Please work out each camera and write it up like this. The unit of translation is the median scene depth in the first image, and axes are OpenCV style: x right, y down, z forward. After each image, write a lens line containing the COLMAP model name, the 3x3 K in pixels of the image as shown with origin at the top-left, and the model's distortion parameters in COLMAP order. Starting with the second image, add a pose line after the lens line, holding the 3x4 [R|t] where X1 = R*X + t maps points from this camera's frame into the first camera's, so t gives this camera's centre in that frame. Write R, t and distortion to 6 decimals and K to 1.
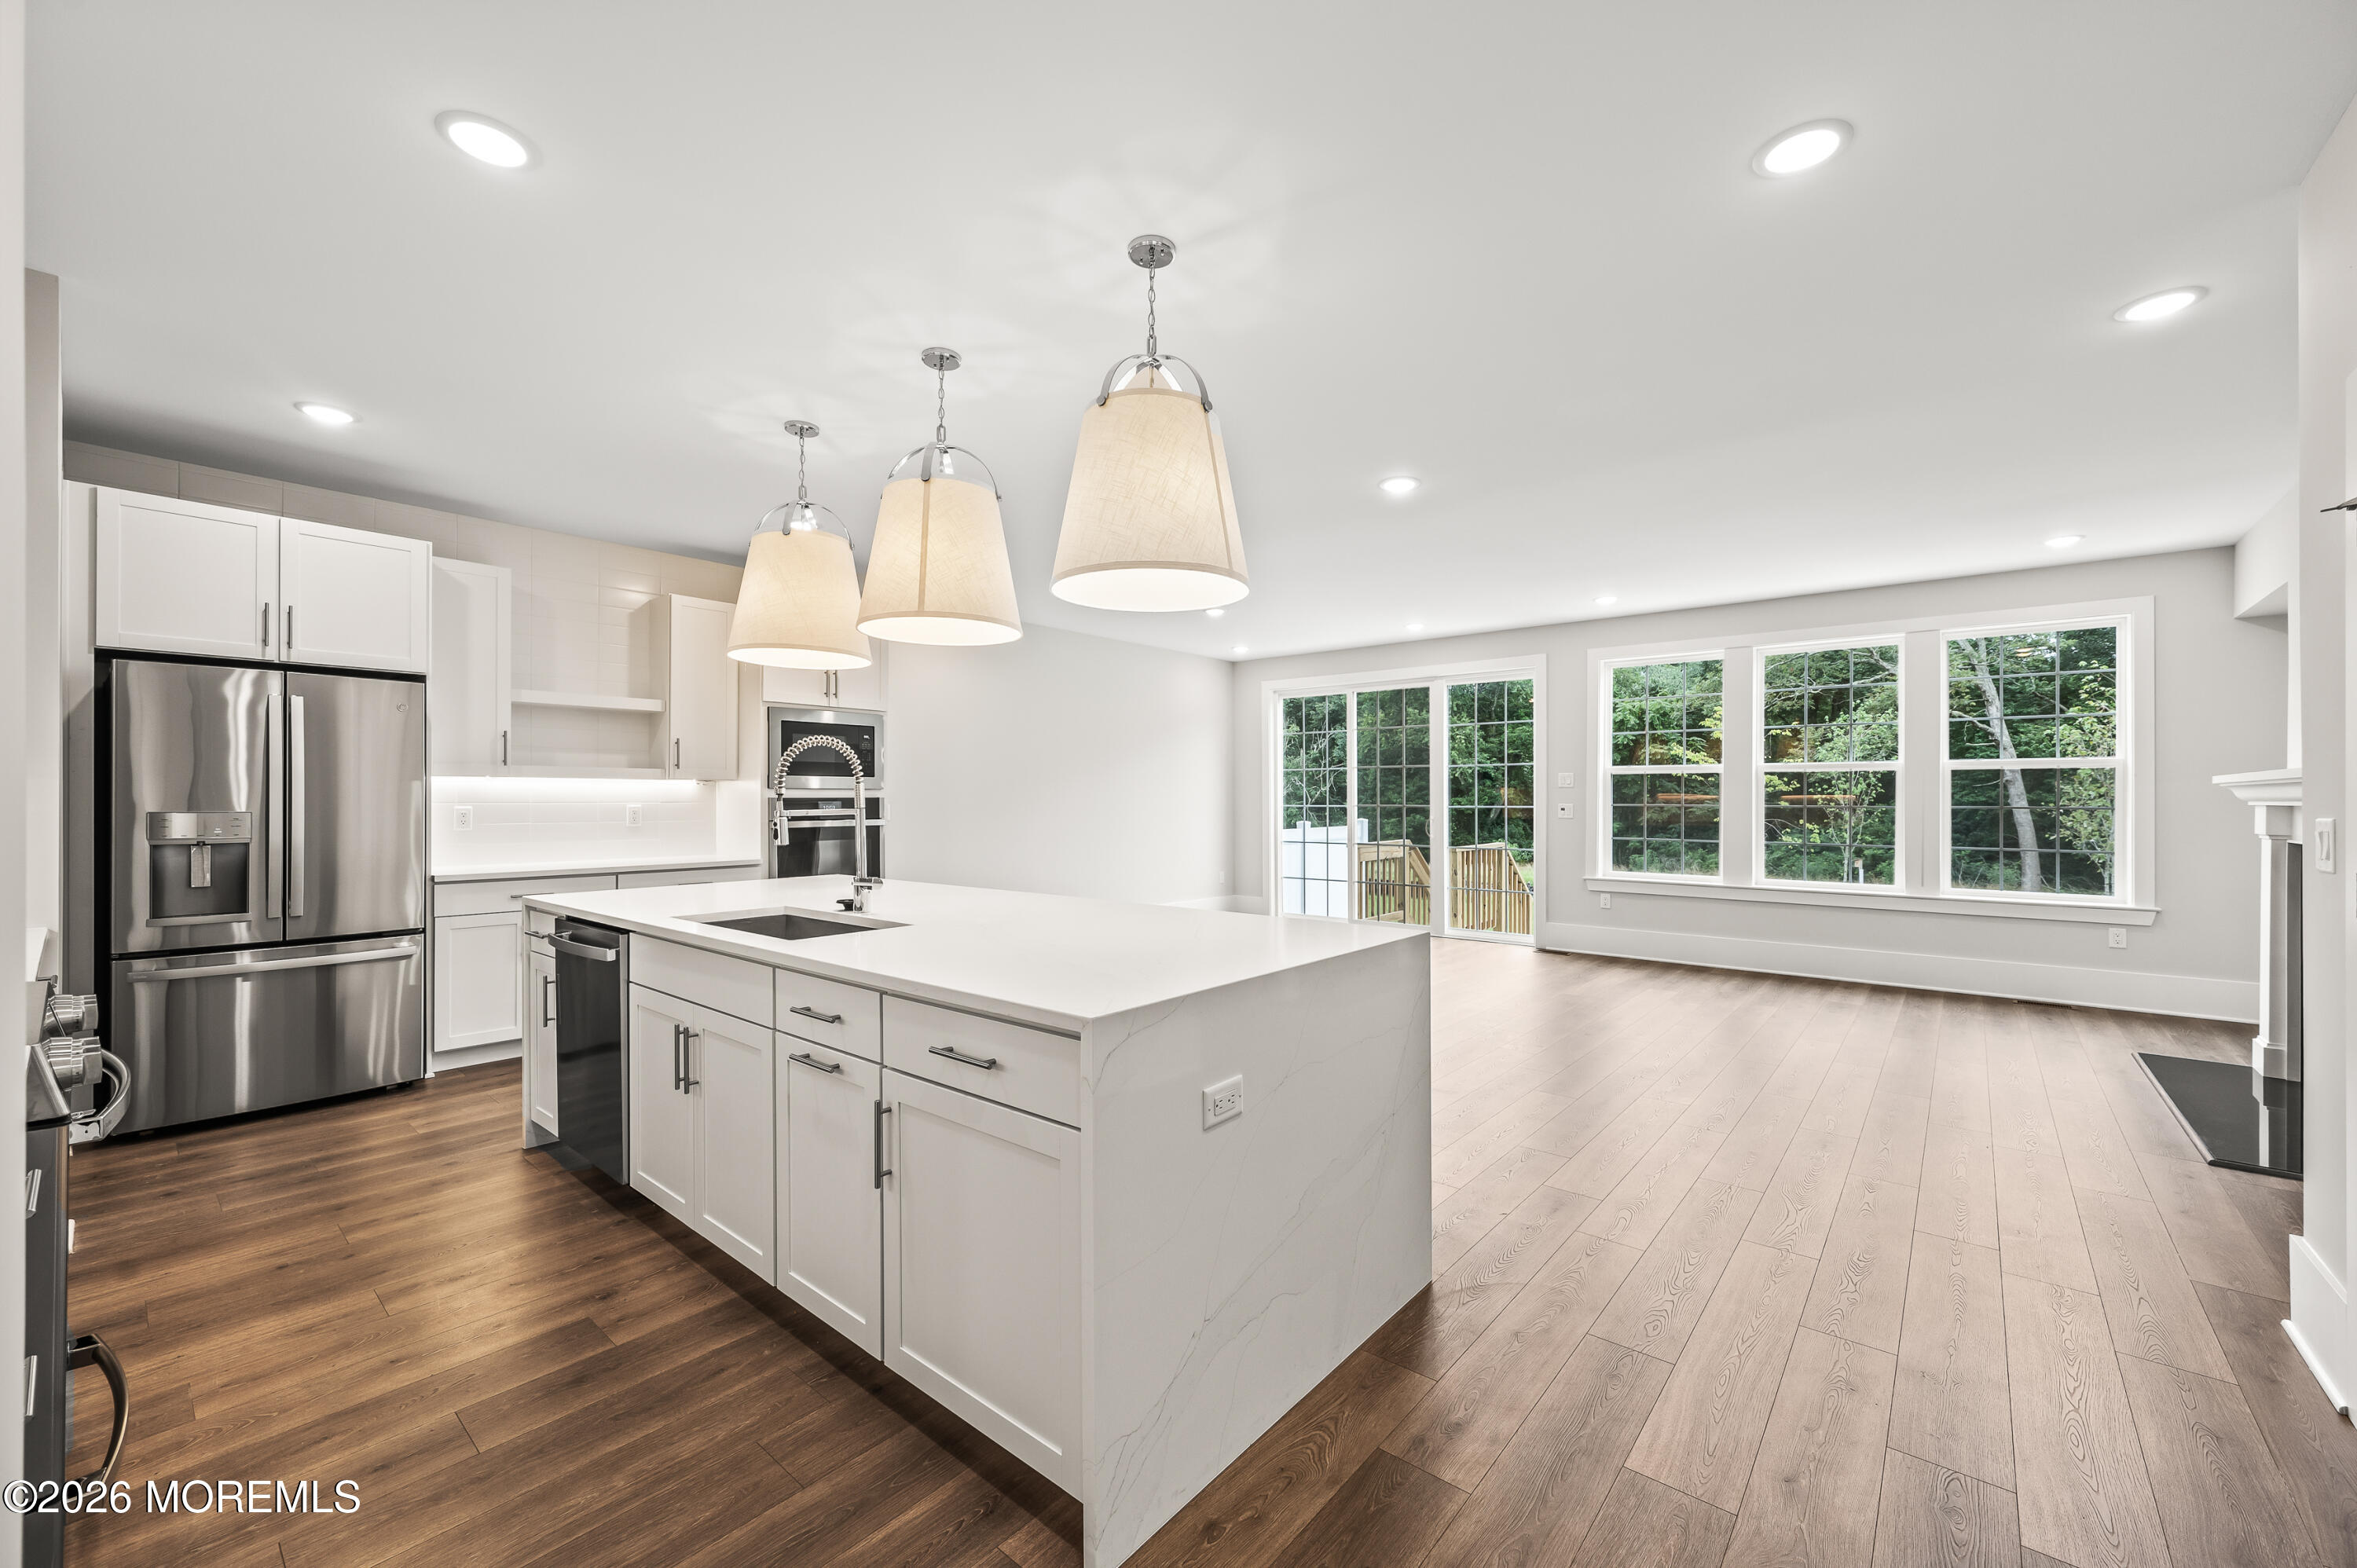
lens RADIAL K [[931.4, 0, 1175.0], [0, 931.4, 794.1], [0, 0, 1]] dist [-0.002535, -0.000281]
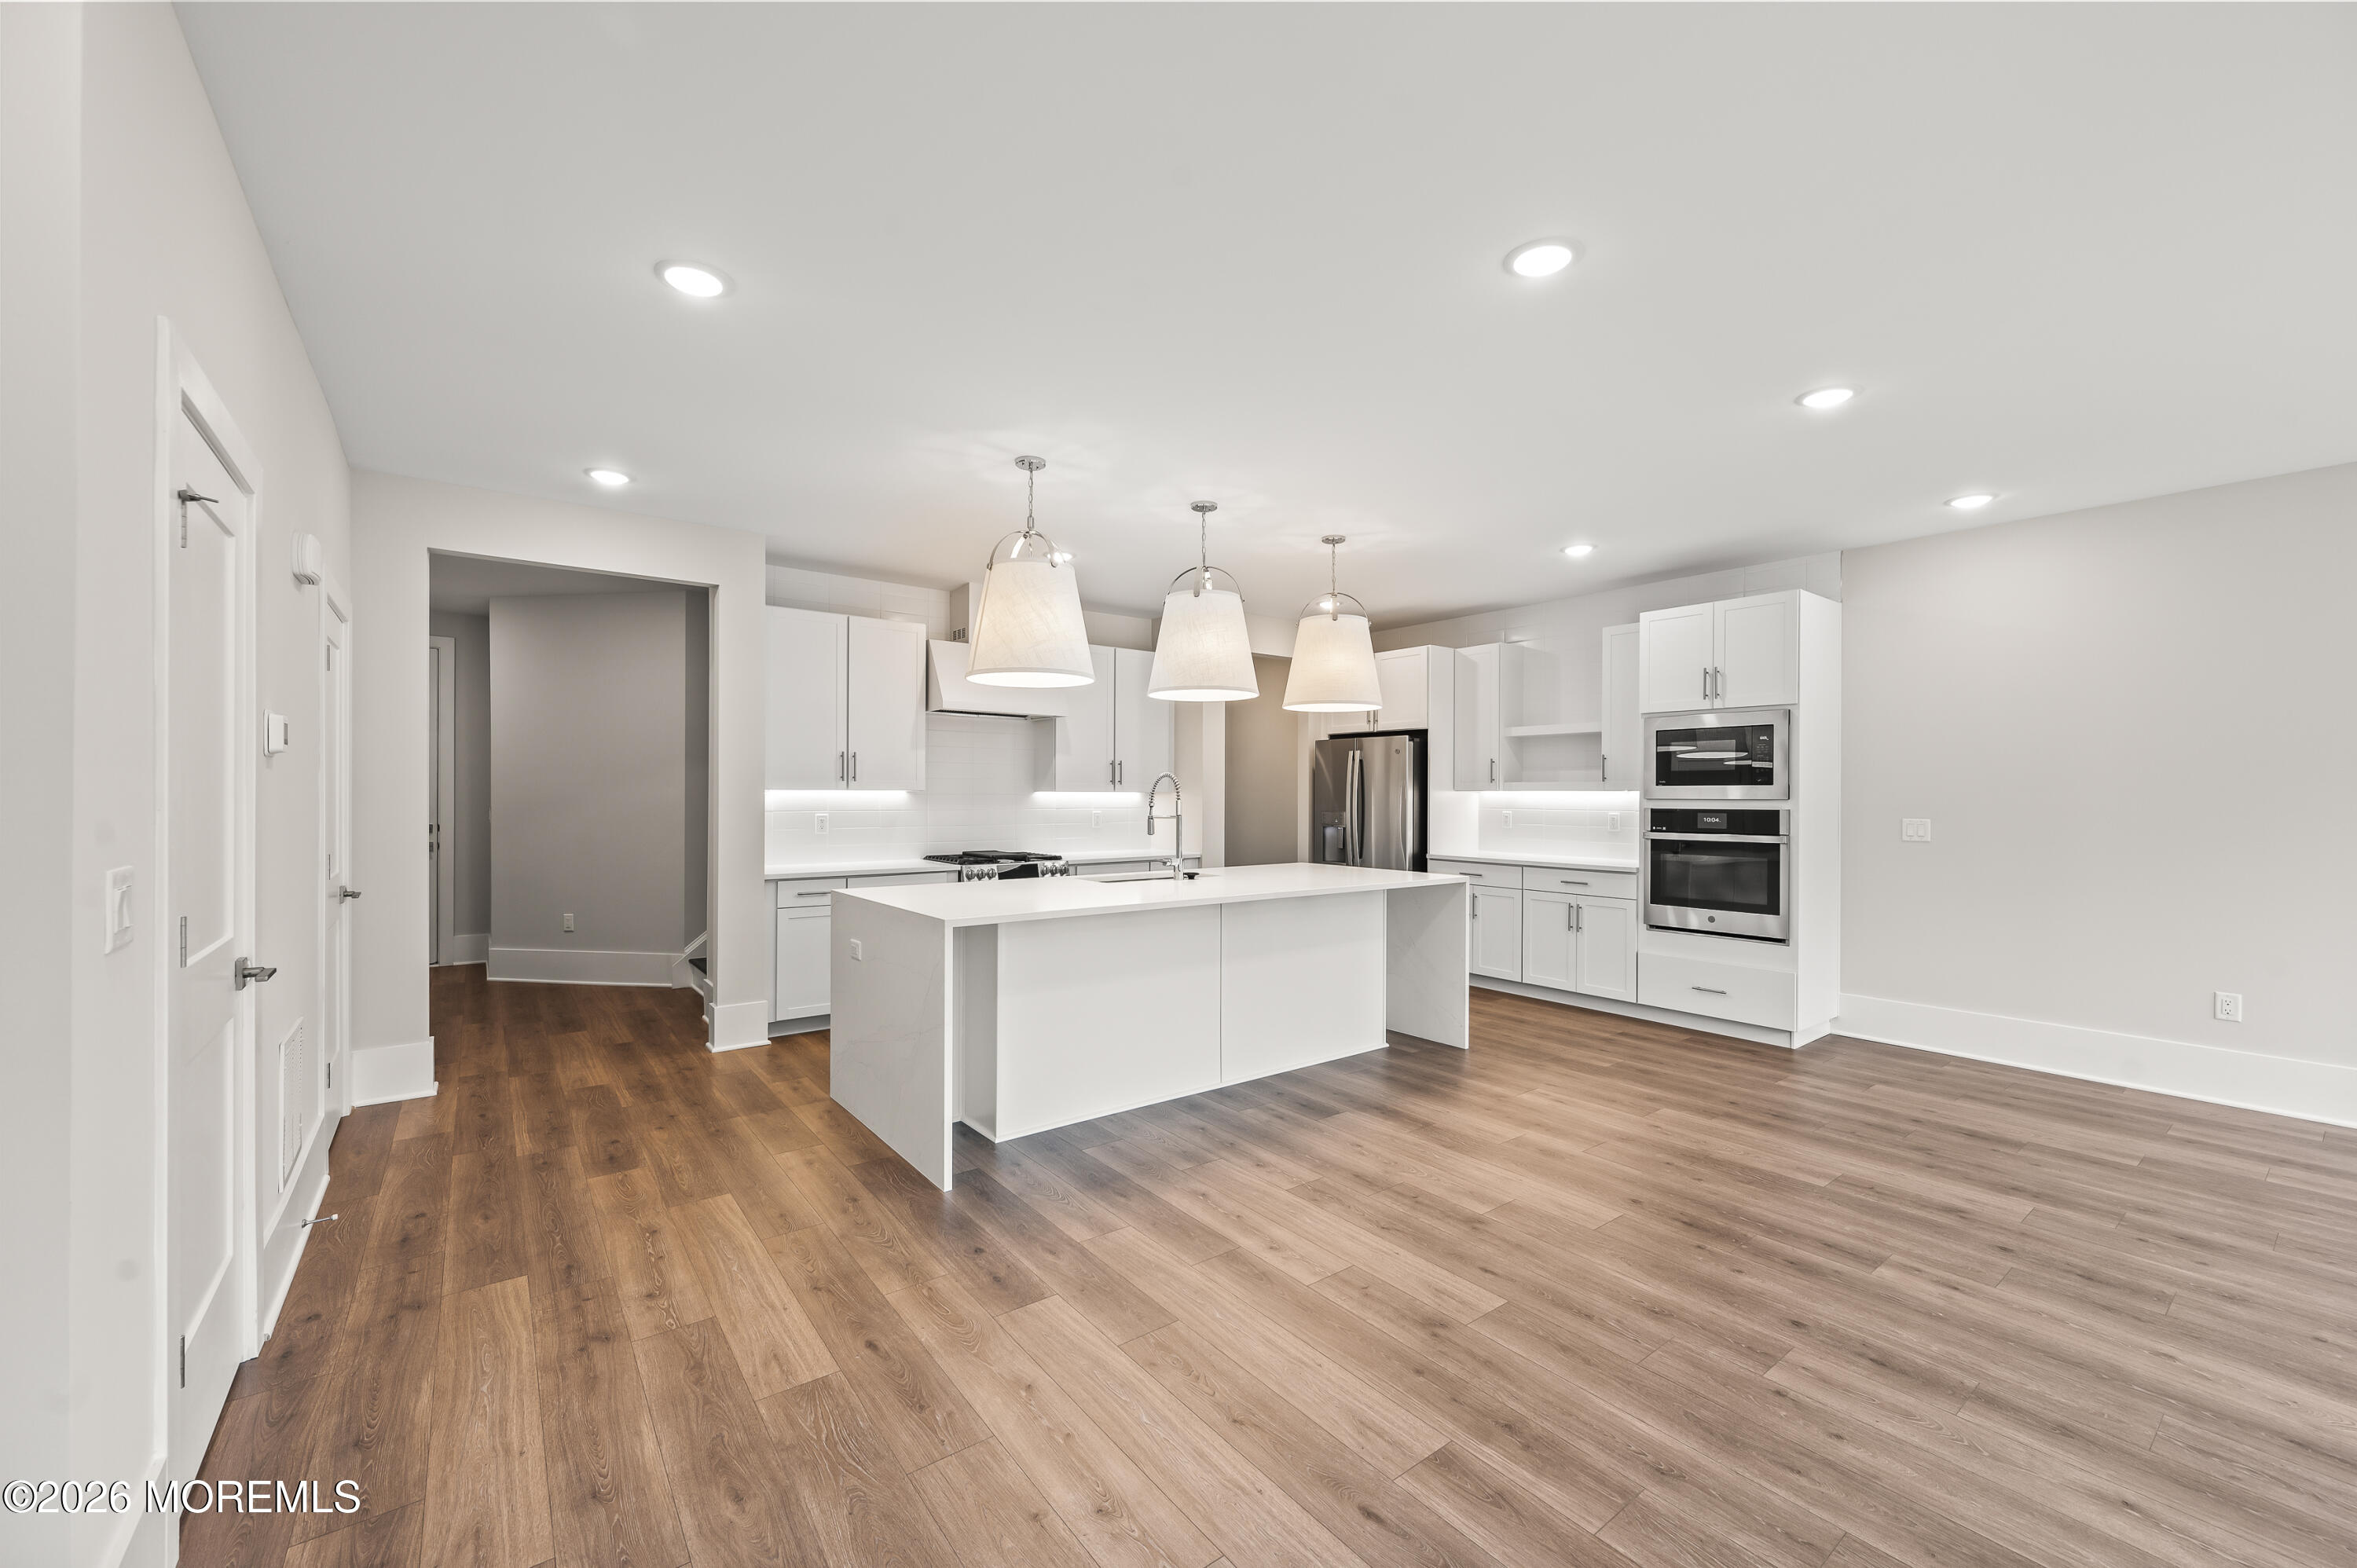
lens RADIAL K [[921.2, 0, 1178.5], [0, 921.2, 784.0], [0, 0, 1]] dist [0.001910, 0.000397]
pose [[-0.212290, -0.014648, -0.977097, 0.739531], [-0.002099, 0.999892, -0.014534, -0.007534], [0.977204, -0.001035, -0.212298, 0.807471]]
